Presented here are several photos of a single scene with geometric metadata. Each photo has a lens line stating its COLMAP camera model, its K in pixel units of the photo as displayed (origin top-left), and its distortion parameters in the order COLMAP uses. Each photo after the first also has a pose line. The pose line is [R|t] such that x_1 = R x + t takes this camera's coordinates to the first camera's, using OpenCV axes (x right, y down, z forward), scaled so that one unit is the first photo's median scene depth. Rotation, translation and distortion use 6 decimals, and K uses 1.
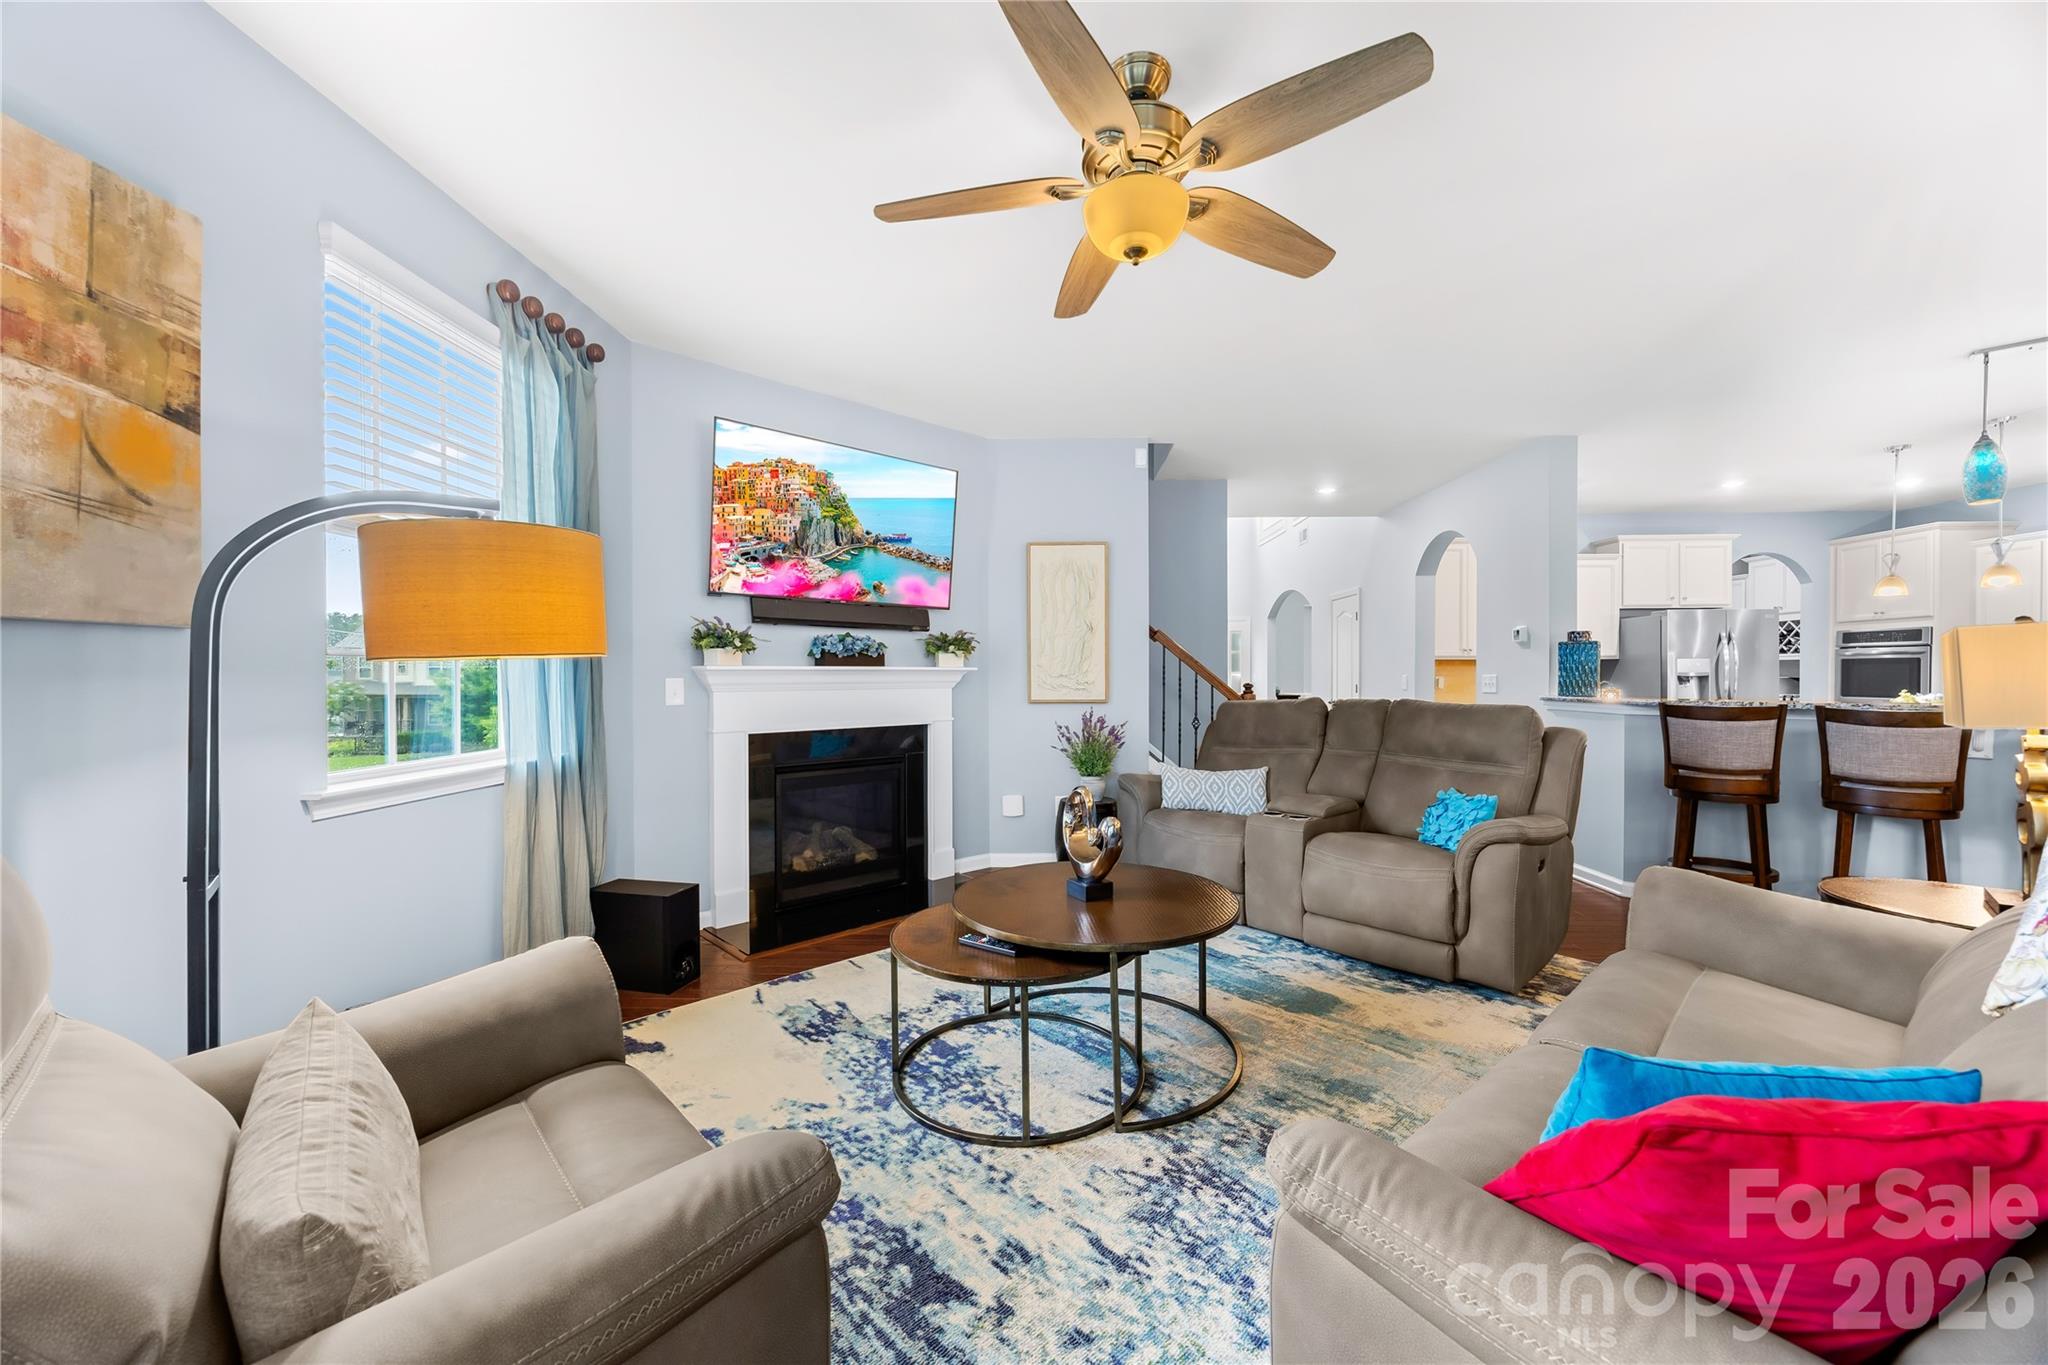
lens RADIAL K [[788.0, 0, 1020.2], [0, 788.0, 675.5], [0, 0, 1]] dist [-0.001258, 0.000140]
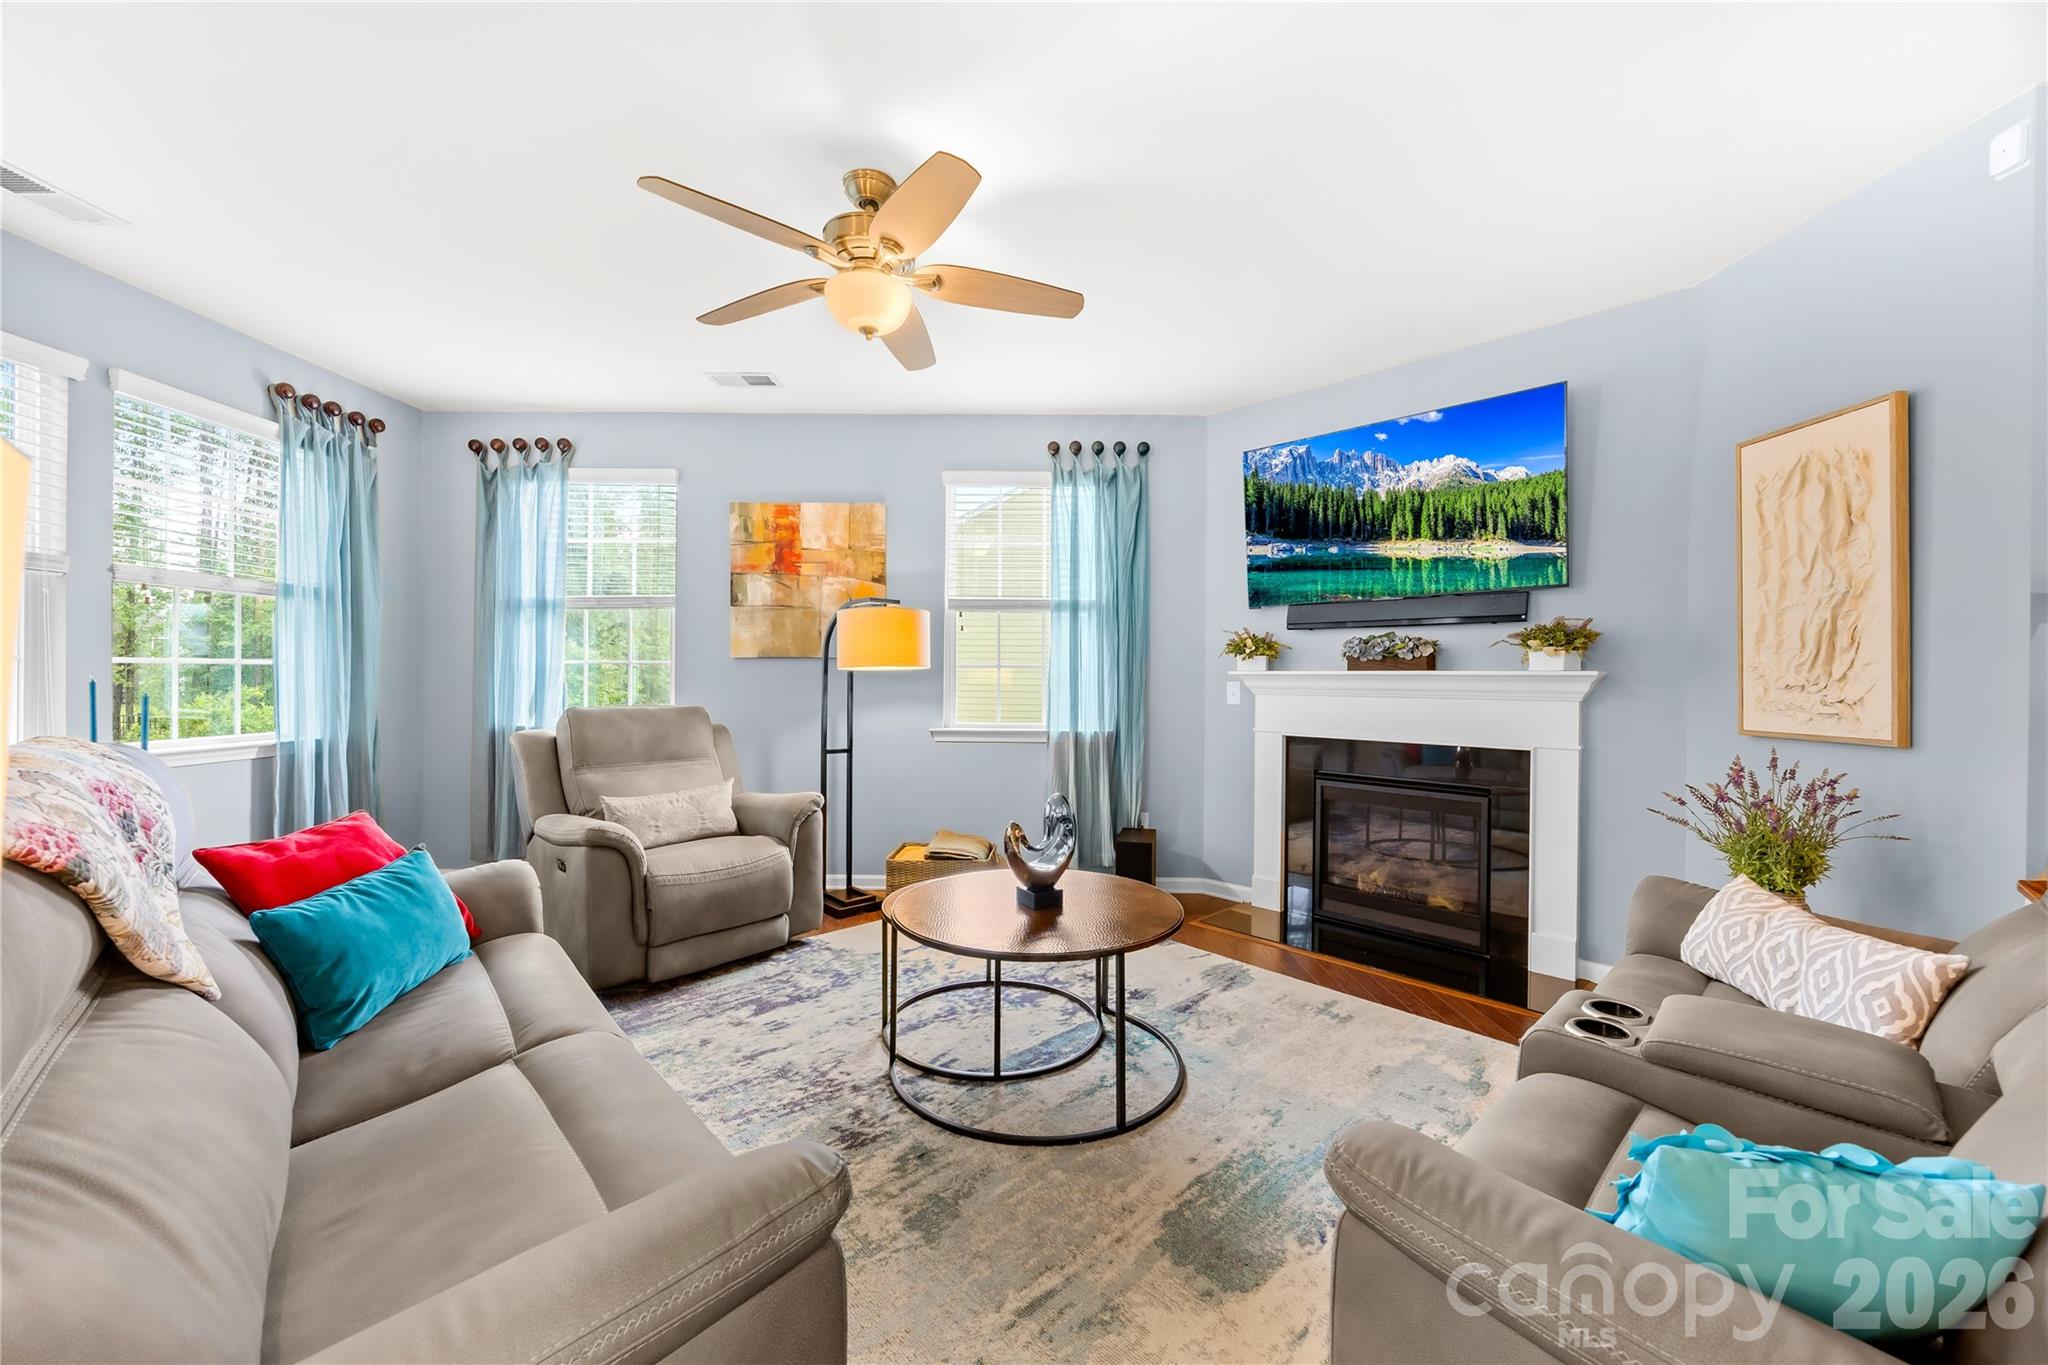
lens RADIAL K [[788.0, 0, 1021.9], [0, 788.0, 677.5], [0, 0, 1]] dist [-0.001258, 0.000140]
pose [[0.009097, 0.004494, -0.999949, 1.029161], [-0.007946, 0.999959, 0.004422, -0.007361], [0.999927, 0.007905, 0.009133, 0.928840]]
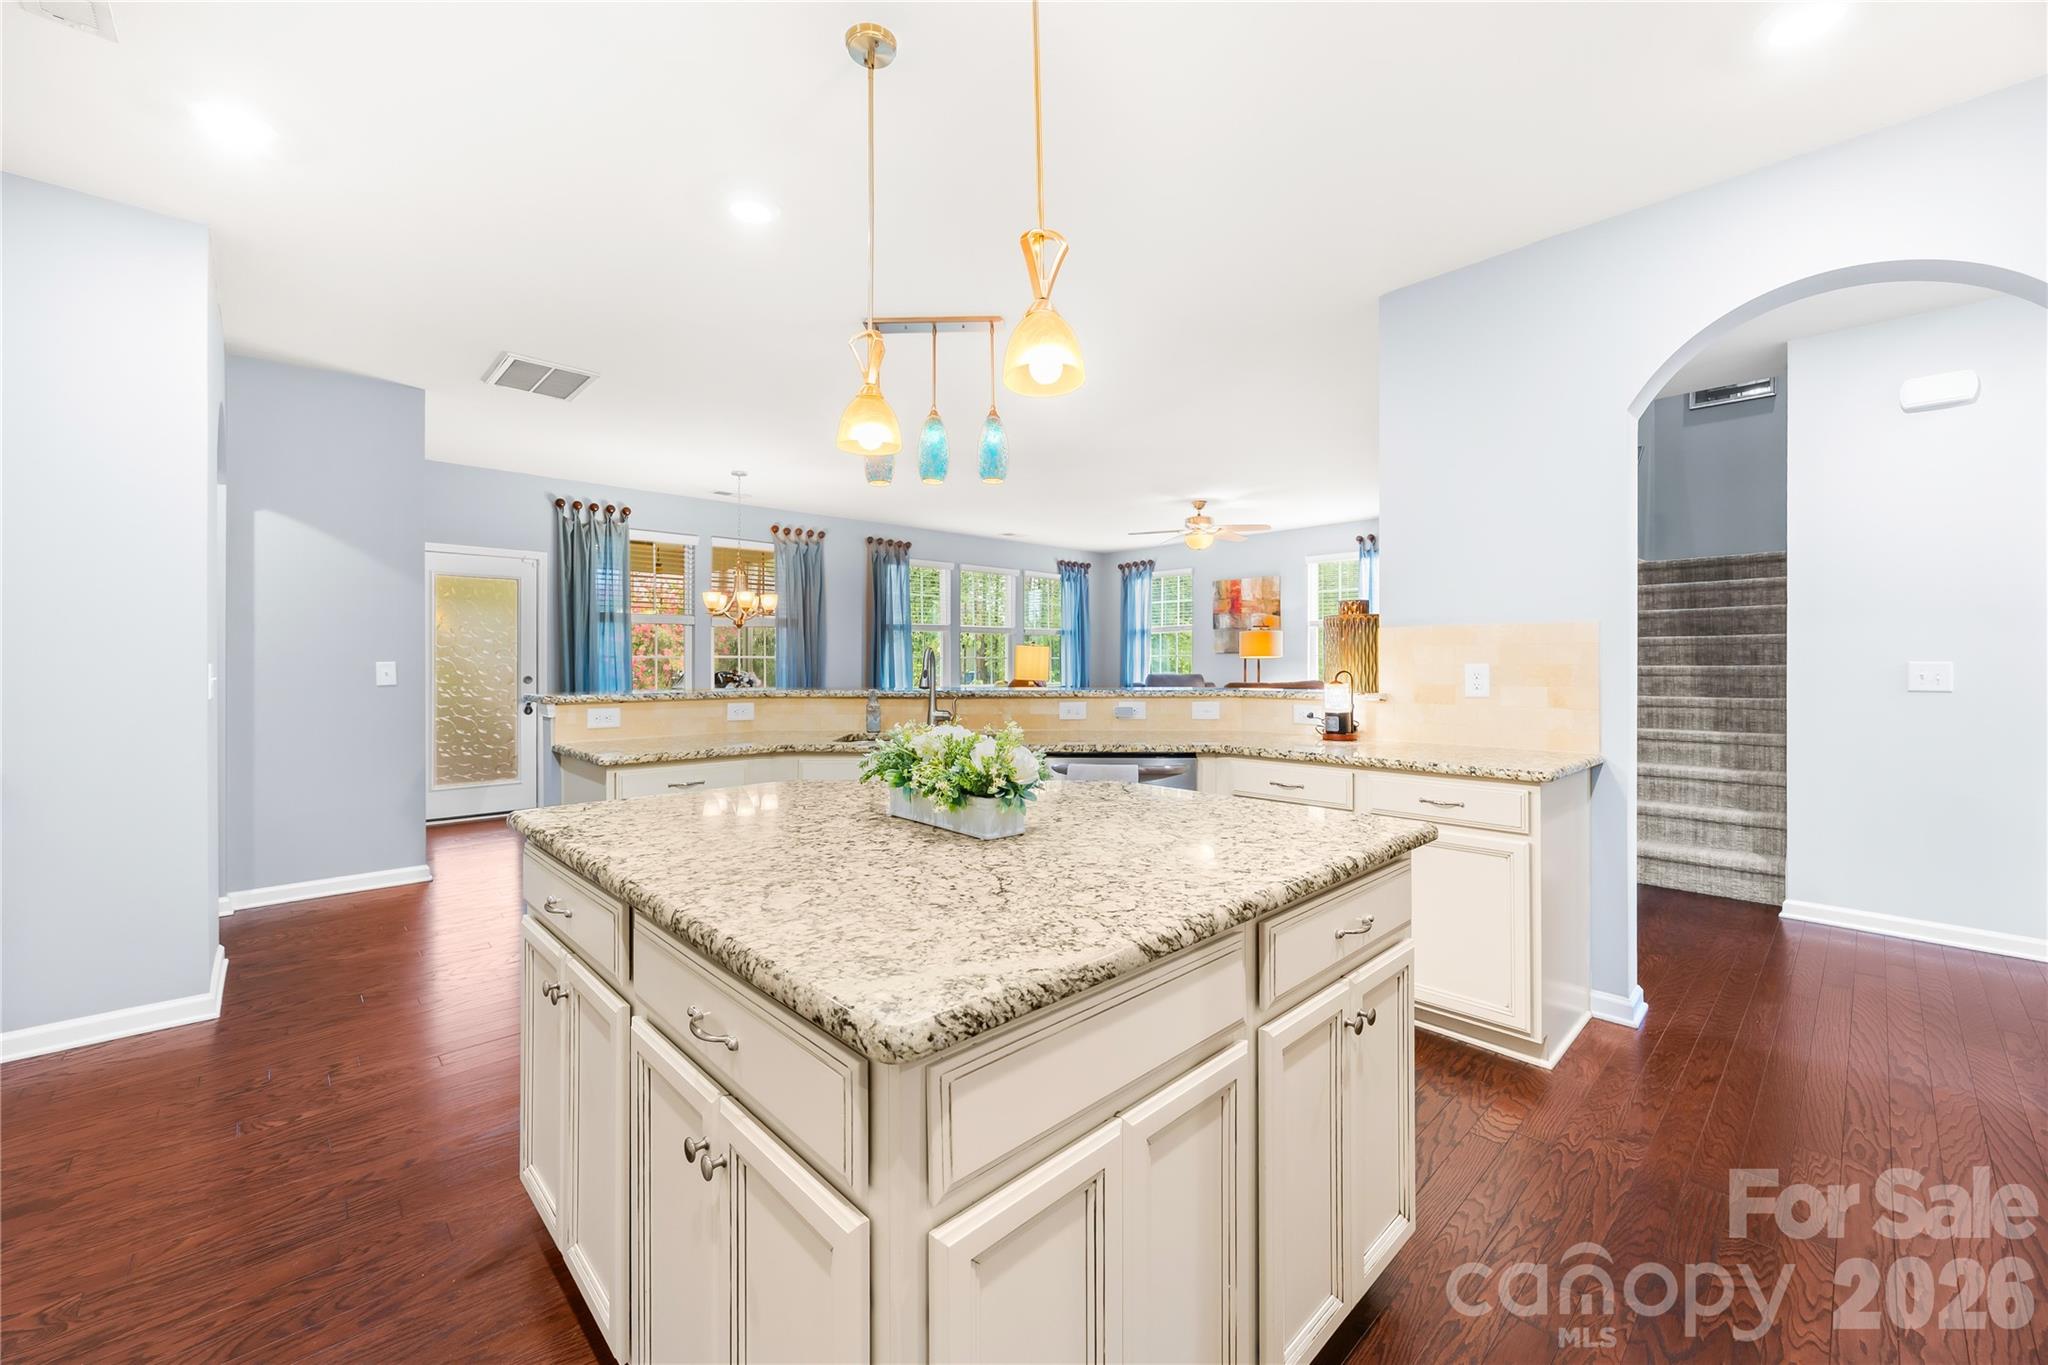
lens RADIAL K [[788.0, 0, 1027.9], [0, 788.0, 663.3], [0, 0, 1]] dist [-0.001258, 0.000140]
pose [[-0.702224, 0.005395, -0.711936, 2.573203], [0.003946, 0.999985, 0.003685, -0.004848], [0.711945, -0.000221, -0.702235, 2.296655]]
